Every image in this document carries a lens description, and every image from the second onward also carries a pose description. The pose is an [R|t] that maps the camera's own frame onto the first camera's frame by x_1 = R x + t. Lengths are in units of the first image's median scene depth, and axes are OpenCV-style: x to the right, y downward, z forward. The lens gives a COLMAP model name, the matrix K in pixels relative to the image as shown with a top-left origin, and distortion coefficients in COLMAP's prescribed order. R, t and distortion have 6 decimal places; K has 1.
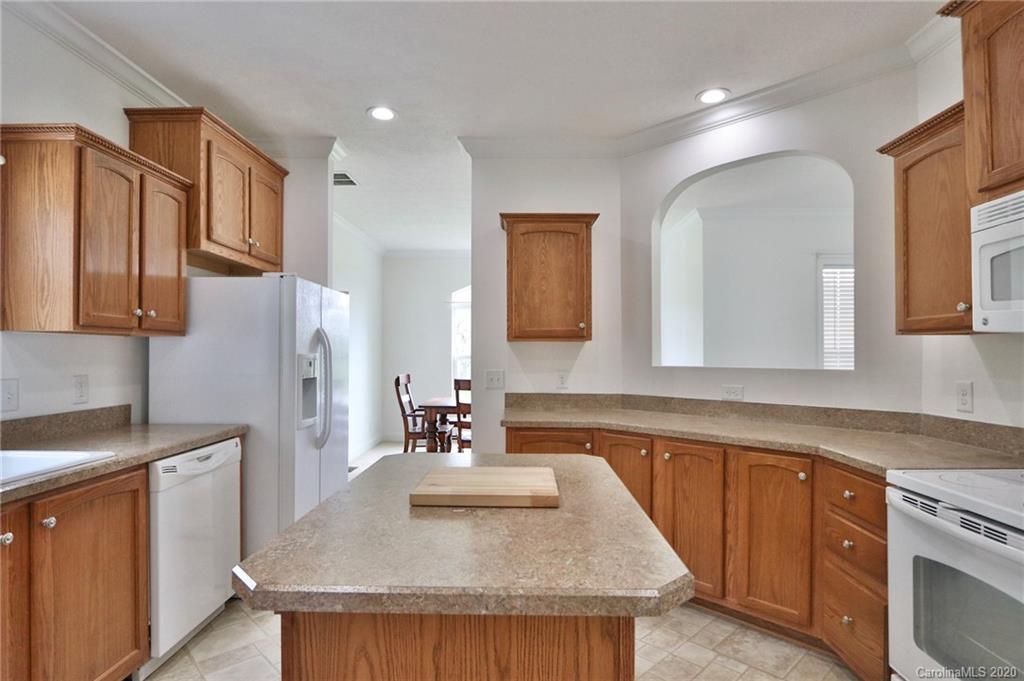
lens RADIAL K [[531.9, 0, 516.1], [0, 531.9, 346.4], [0, 0, 1]] dist [-0.008734, -0.001206]
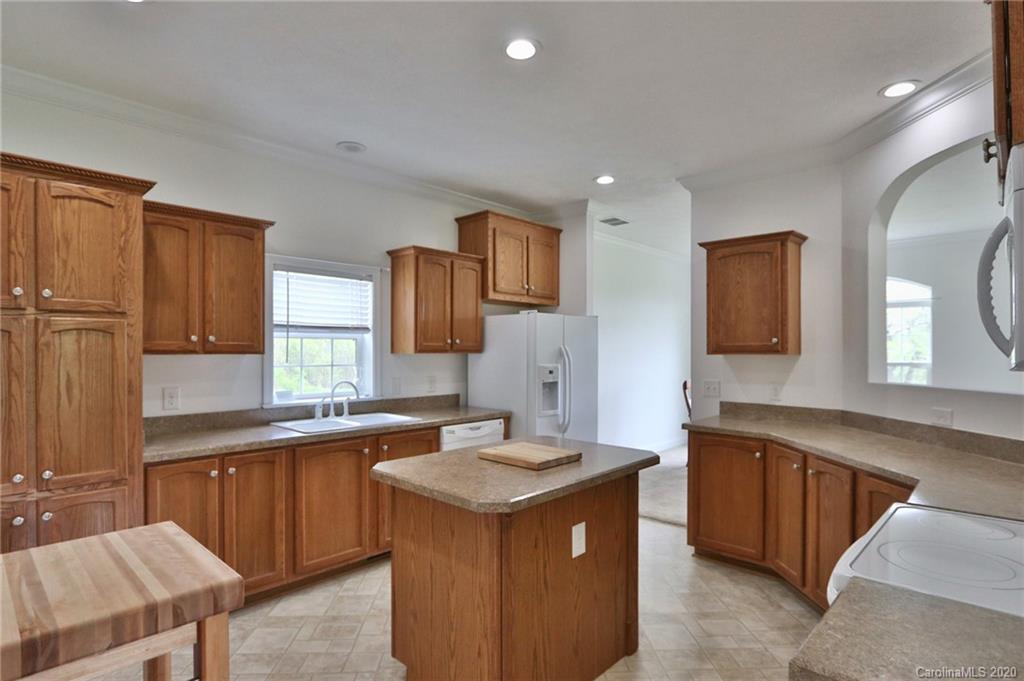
lens RADIAL K [[531.9, 0, 516.7], [0, 531.9, 344.4], [0, 0, 1]] dist [-0.008734, -0.001206]
pose [[0.742427, -0.008146, -0.669877, 0.511698], [0.008389, 0.999961, -0.002862, -0.038527], [0.669874, -0.003494, 0.742466, -0.123771]]
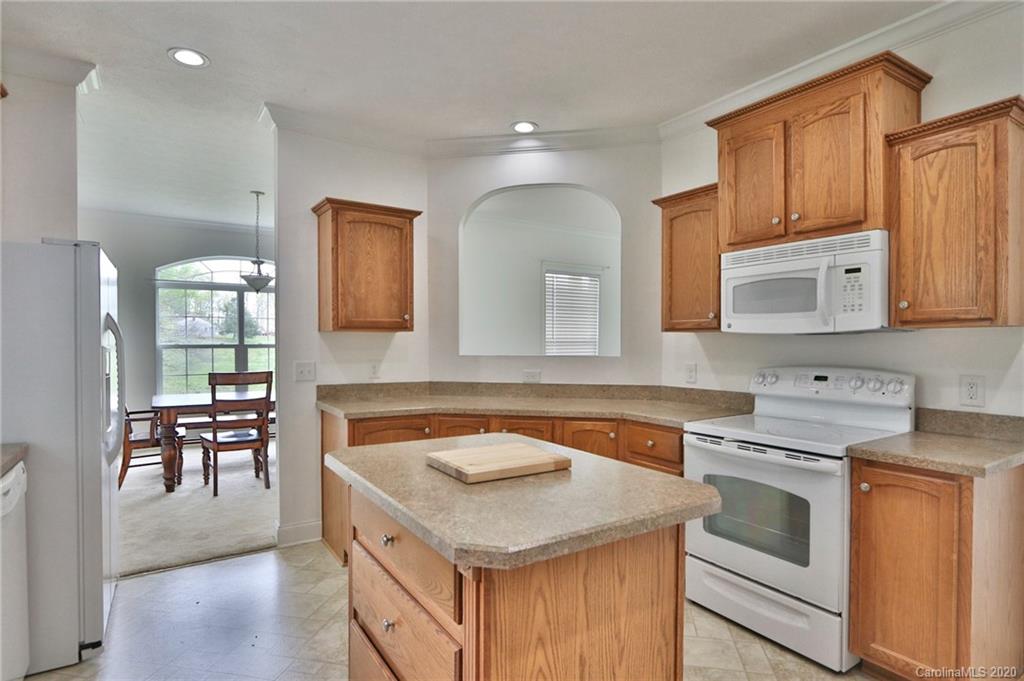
lens RADIAL K [[542.3, 0, 517.0], [0, 542.3, 345.2], [0, 0, 1]] dist [-0.007170, -0.000046]
pose [[0.825612, -0.004413, 0.564220, -0.343935], [-0.008649, 0.999753, 0.020476, -0.009321], [-0.564171, -0.021785, 0.825370, -0.002448]]
